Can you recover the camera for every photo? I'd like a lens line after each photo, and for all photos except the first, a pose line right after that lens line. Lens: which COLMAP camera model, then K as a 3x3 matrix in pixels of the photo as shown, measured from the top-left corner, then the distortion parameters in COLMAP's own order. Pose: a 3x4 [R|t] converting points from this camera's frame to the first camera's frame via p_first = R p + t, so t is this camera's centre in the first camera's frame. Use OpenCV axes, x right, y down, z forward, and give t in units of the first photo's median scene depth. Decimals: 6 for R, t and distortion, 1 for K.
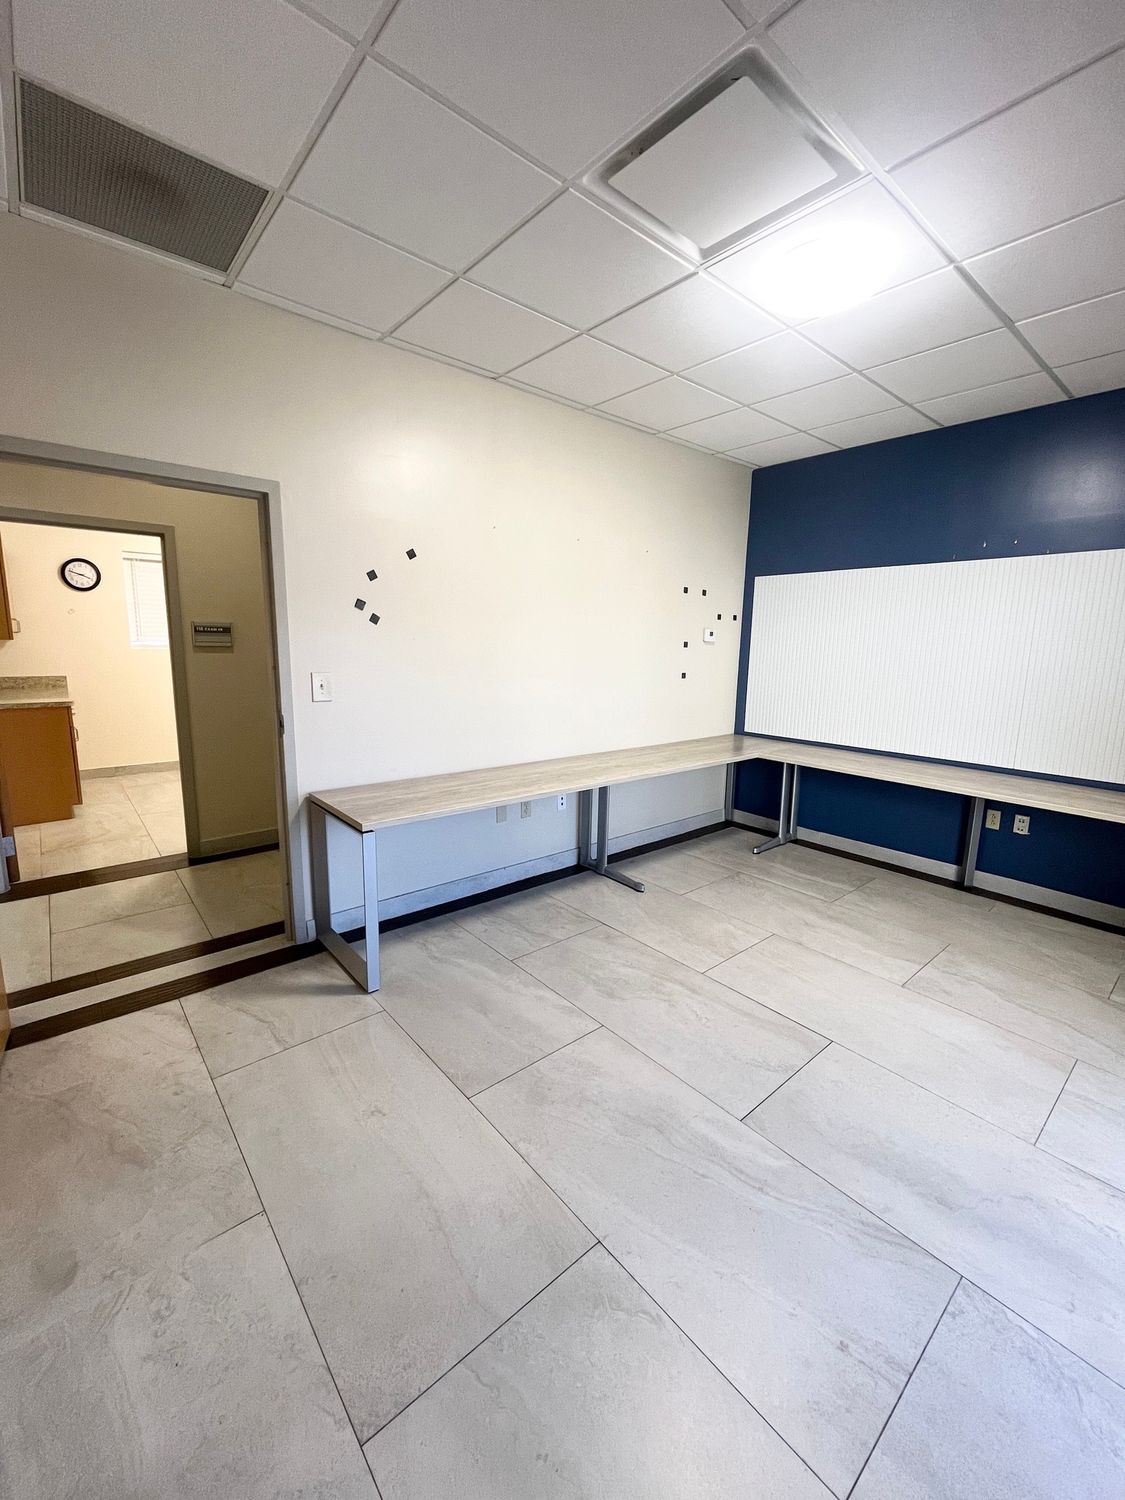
lens RADIAL K [[609.9, 0, 568.7], [0, 609.9, 749.1], [0, 0, 1]] dist [0.002716, -0.000287]
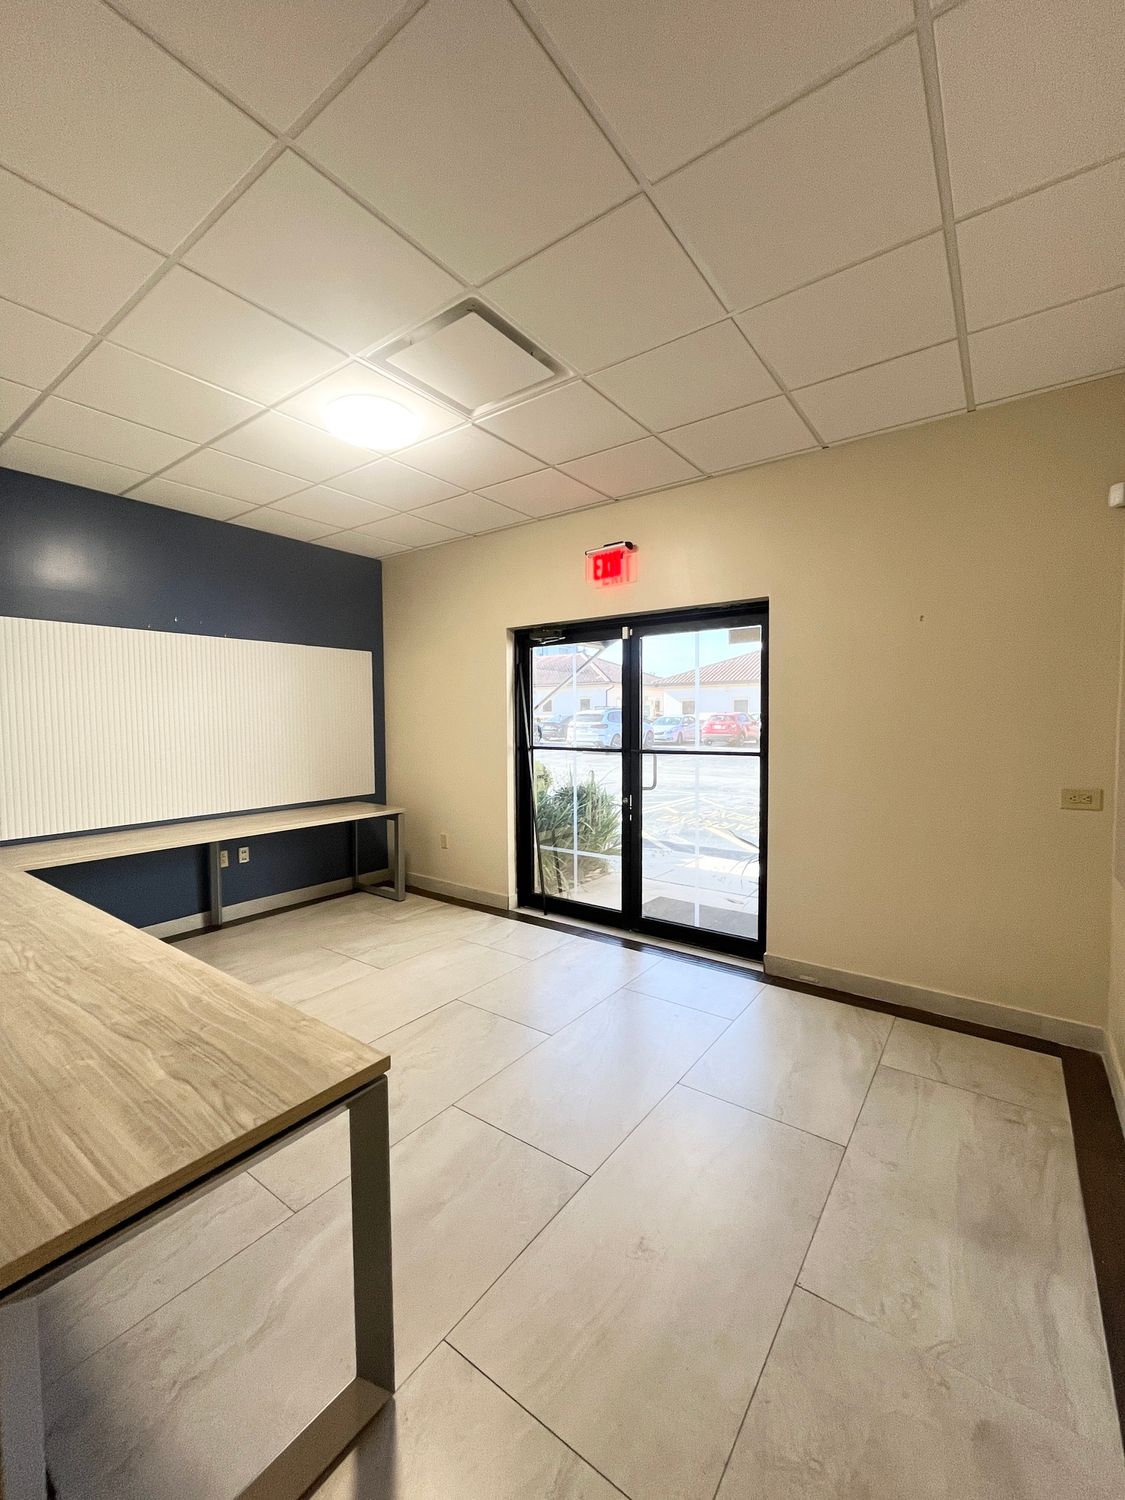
lens RADIAL K [[605.9, 0, 557.6], [0, 605.9, 749.3], [0, 0, 1]] dist [0.001863, 0.000069]
pose [[-0.209861, -0.070669, 0.975174, -0.665734], [0.173247, 0.978914, 0.108224, -0.125951], [-0.962260, 0.191658, -0.193192, 0.711733]]
